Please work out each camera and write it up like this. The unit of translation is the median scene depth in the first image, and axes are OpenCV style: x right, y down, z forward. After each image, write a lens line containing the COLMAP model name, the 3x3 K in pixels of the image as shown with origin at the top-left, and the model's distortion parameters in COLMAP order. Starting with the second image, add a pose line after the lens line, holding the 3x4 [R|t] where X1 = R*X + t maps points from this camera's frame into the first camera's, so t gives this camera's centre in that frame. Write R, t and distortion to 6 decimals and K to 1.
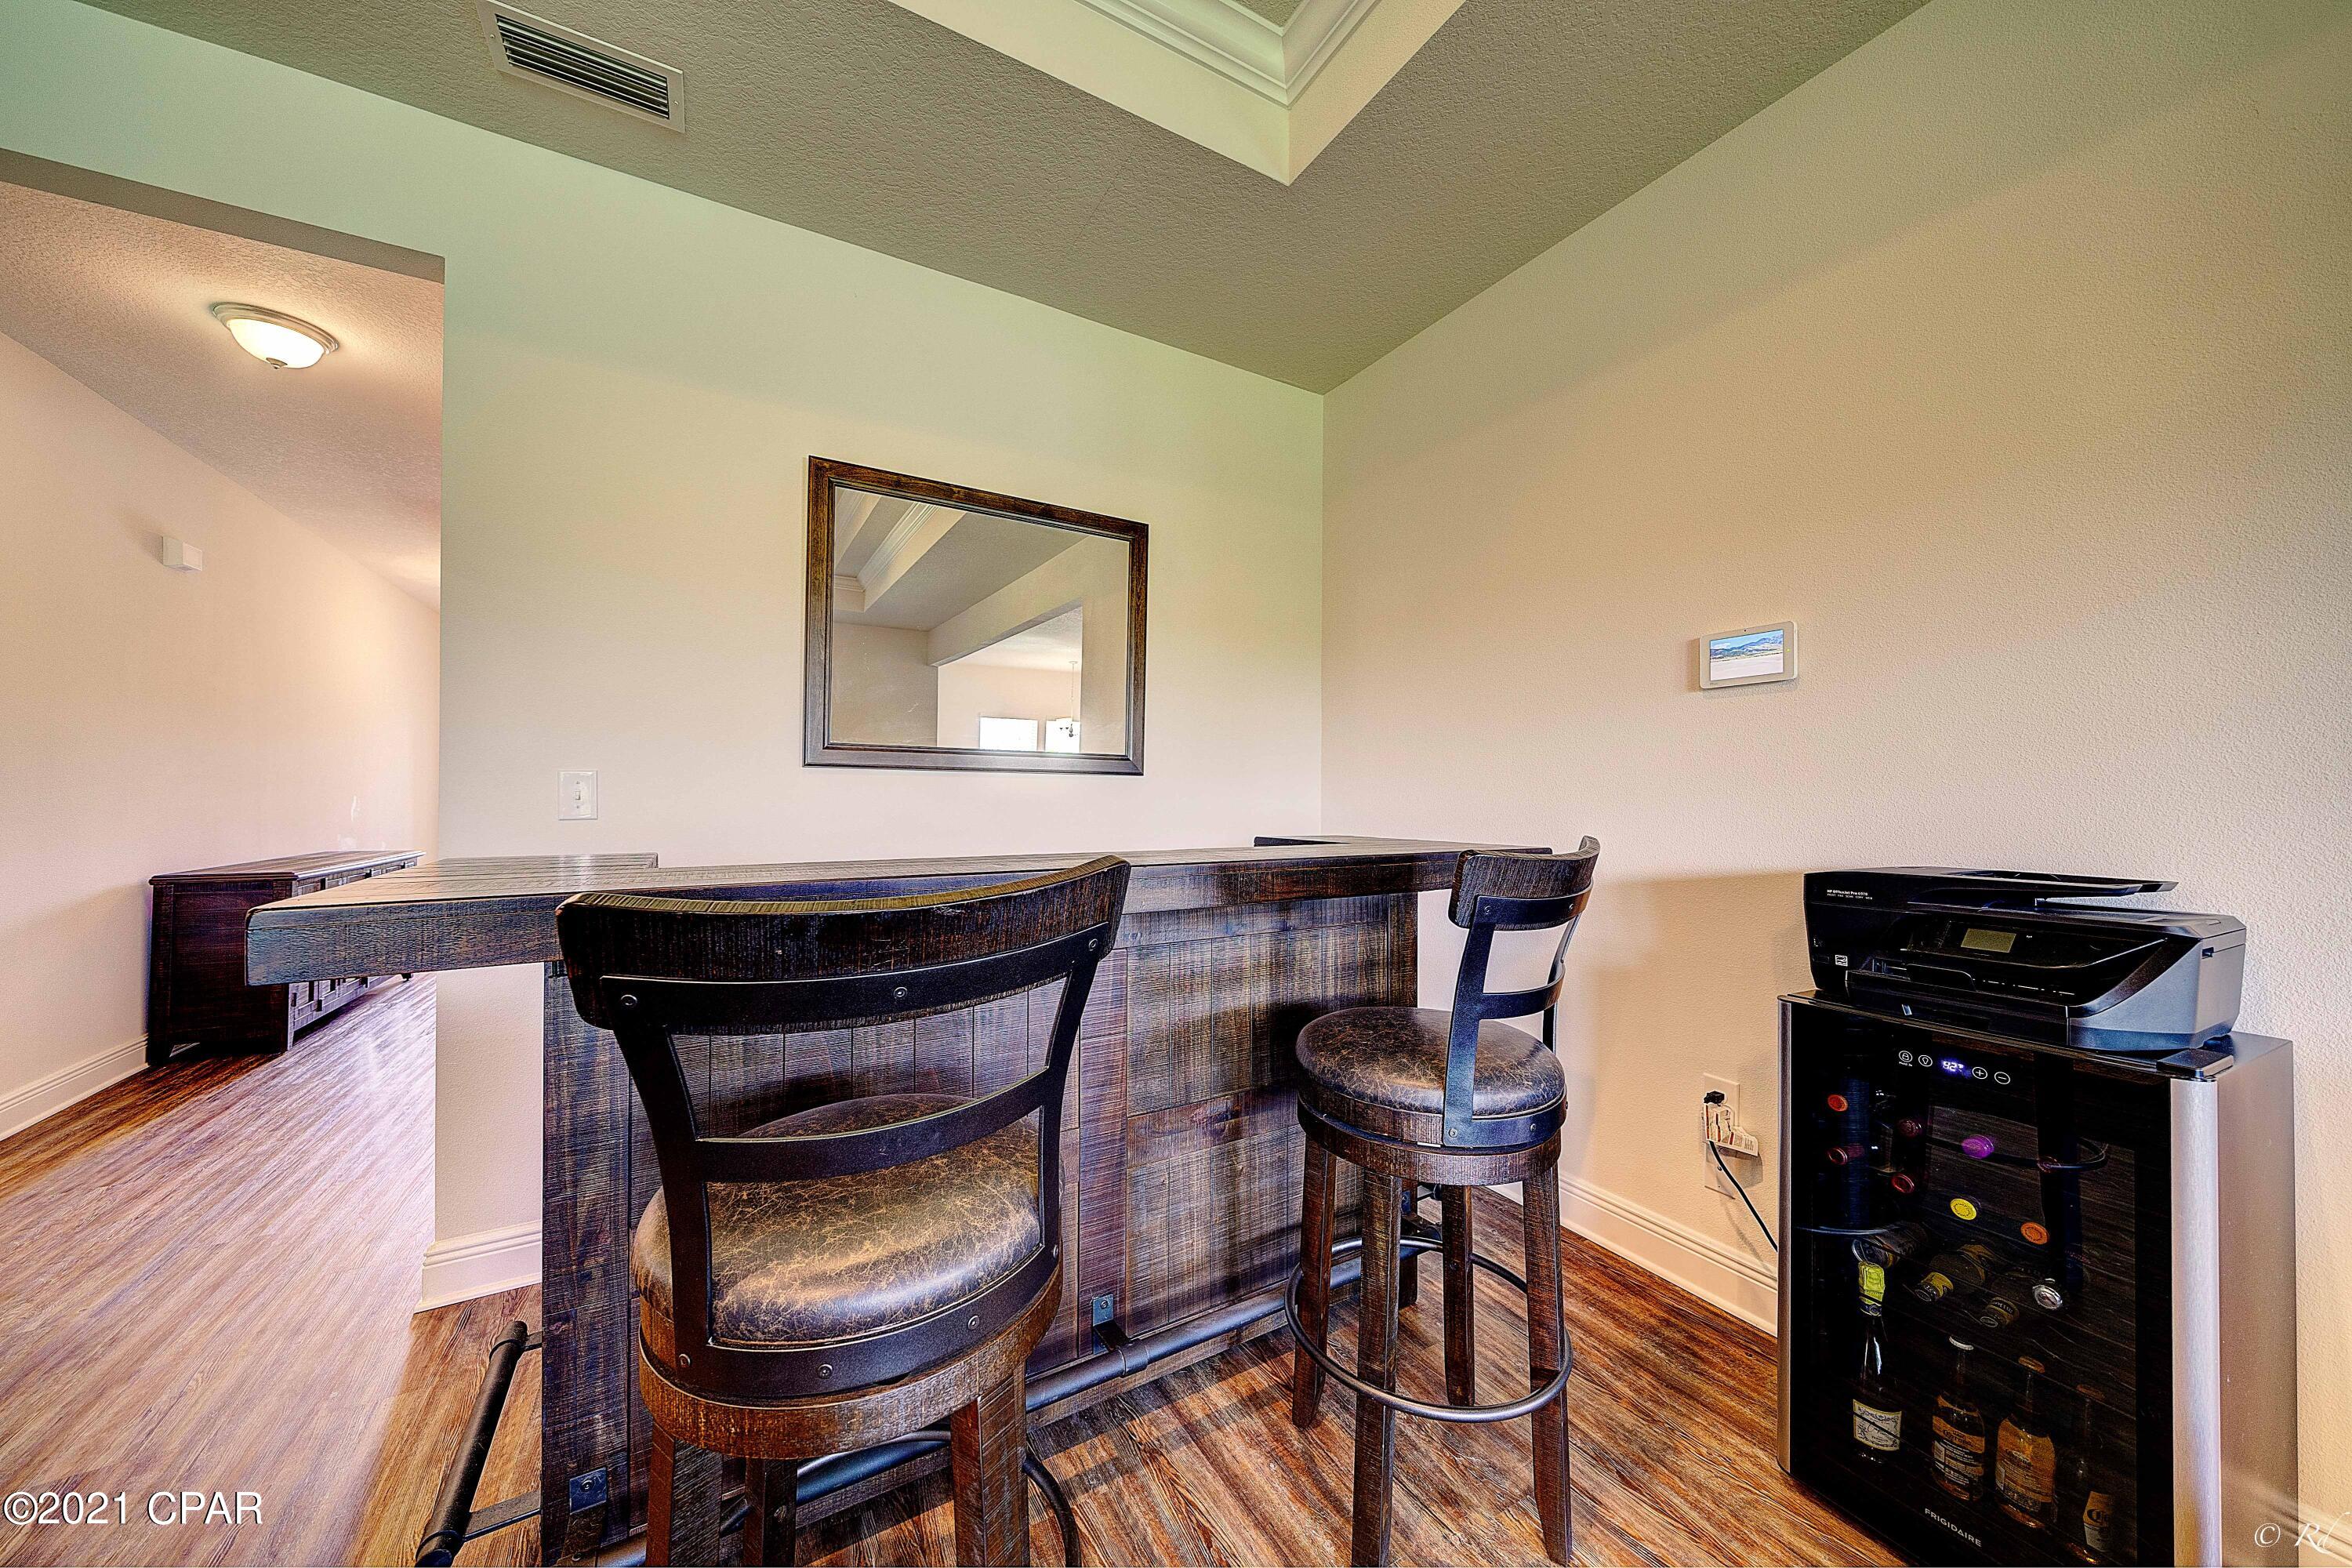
lens RADIAL K [[803.8, 0, 1183.3], [0, 803.8, 787.2], [0, 0, 1]] dist [-0.006011, -0.000104]
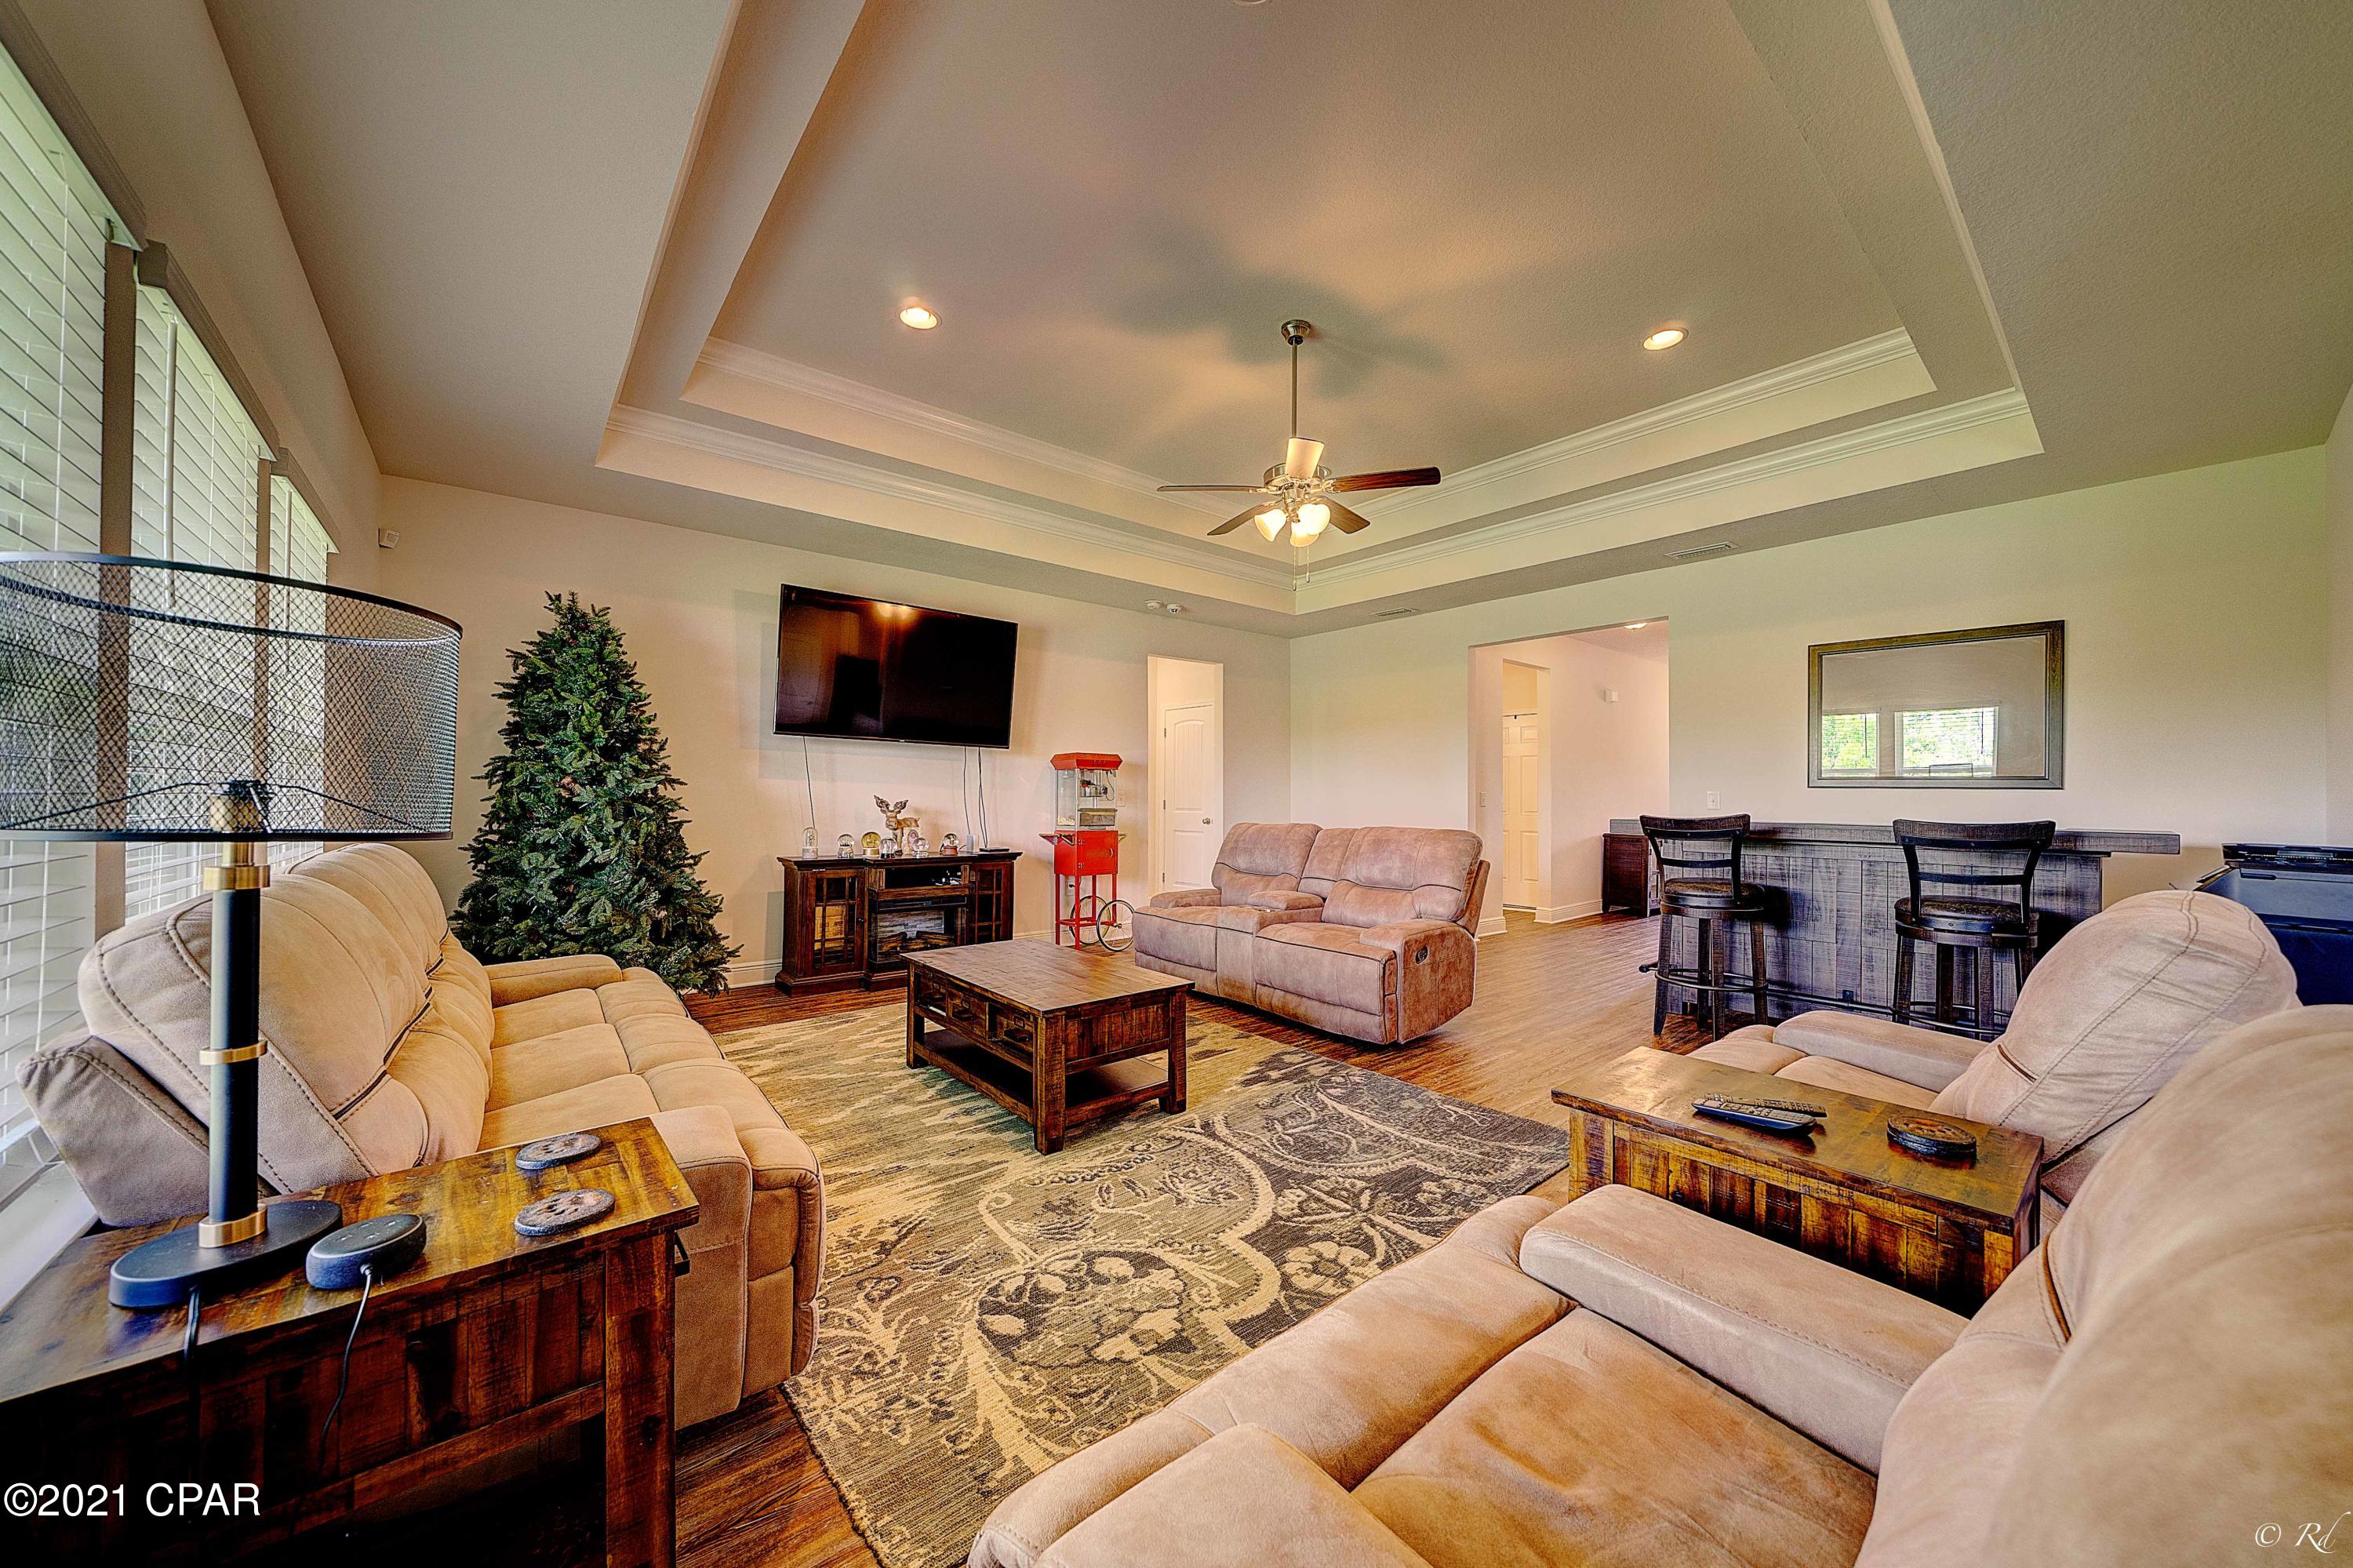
lens RADIAL K [[804.2, 0, 1184.9], [0, 804.2, 789.5], [0, 0, 1]] dist [-0.006011, -0.000104]
pose [[0.174652, -0.009800, -0.984582, 1.141236], [0.001921, 0.999952, -0.009612, -0.001858], [0.984628, -0.000212, 0.174662, -0.876389]]
